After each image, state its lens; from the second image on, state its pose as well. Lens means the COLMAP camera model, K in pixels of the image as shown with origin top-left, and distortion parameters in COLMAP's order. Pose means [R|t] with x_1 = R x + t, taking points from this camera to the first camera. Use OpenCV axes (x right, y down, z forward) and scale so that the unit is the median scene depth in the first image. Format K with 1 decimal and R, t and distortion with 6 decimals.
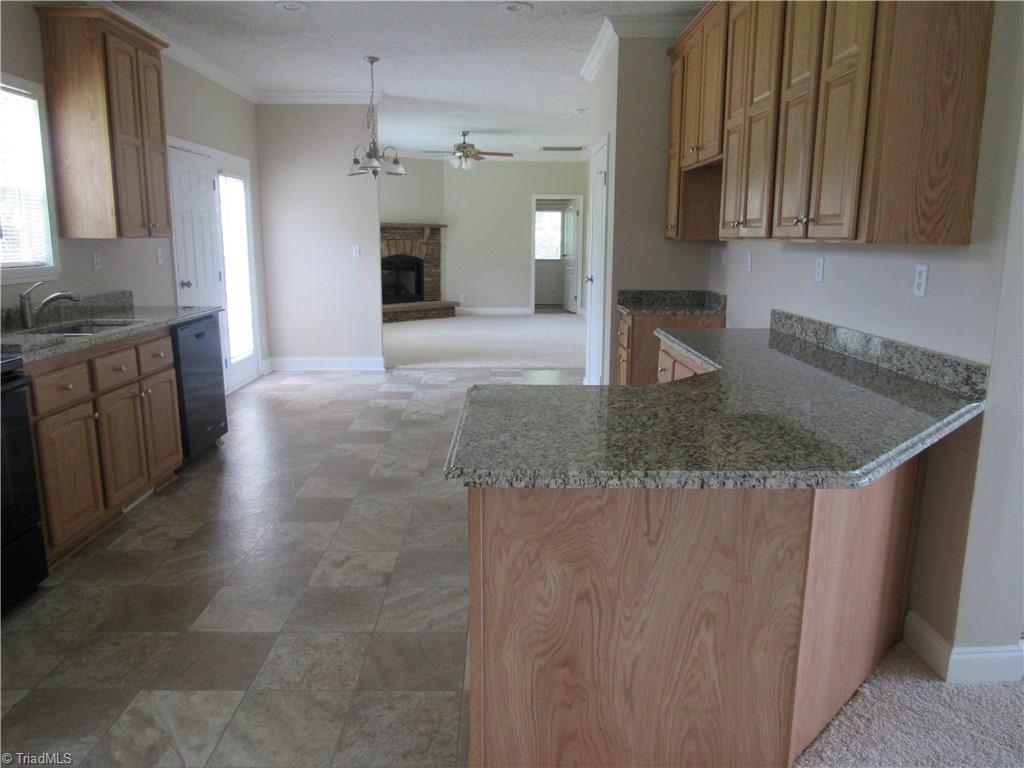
lens RADIAL K [[734.0, 0, 516.2], [0, 734.0, 379.6], [0, 0, 1]] dist [-0.028994, 0.007864]
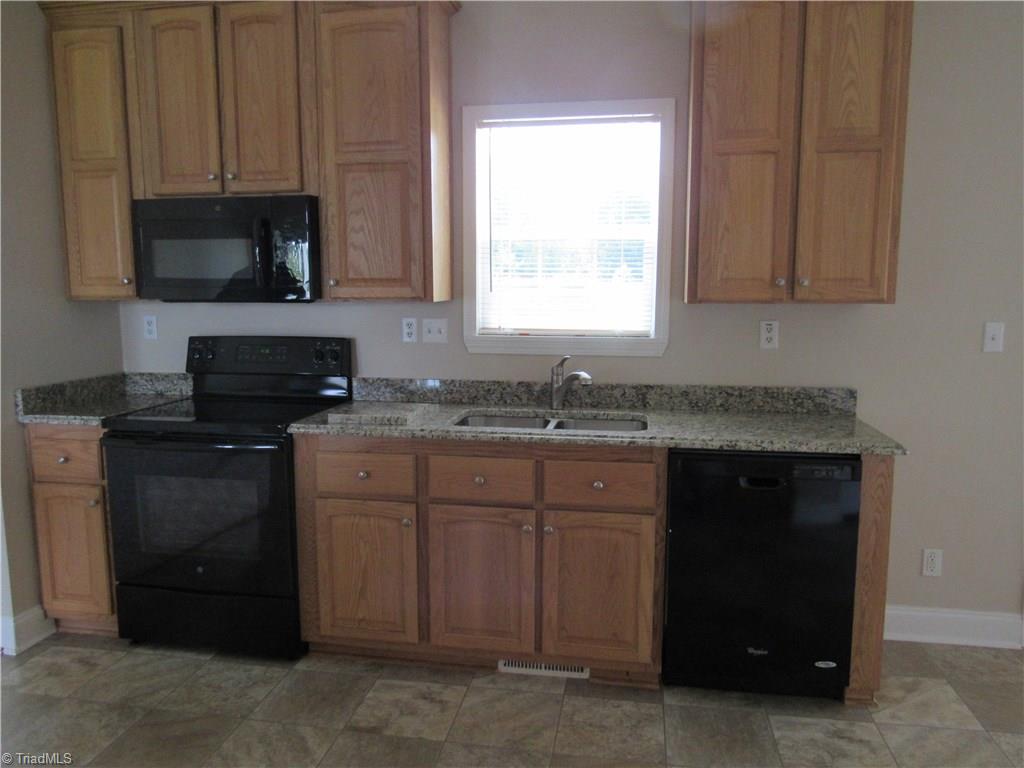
lens RADIAL K [[734.0, 0, 516.2], [0, 734.0, 379.6], [0, 0, 1]] dist [-0.028994, 0.007864]
pose [[-0.192246, 0.115955, -0.974472, 0.143764], [-0.188569, 0.970125, 0.152639, -0.214212], [0.963059, 0.213099, -0.164638, 1.048624]]
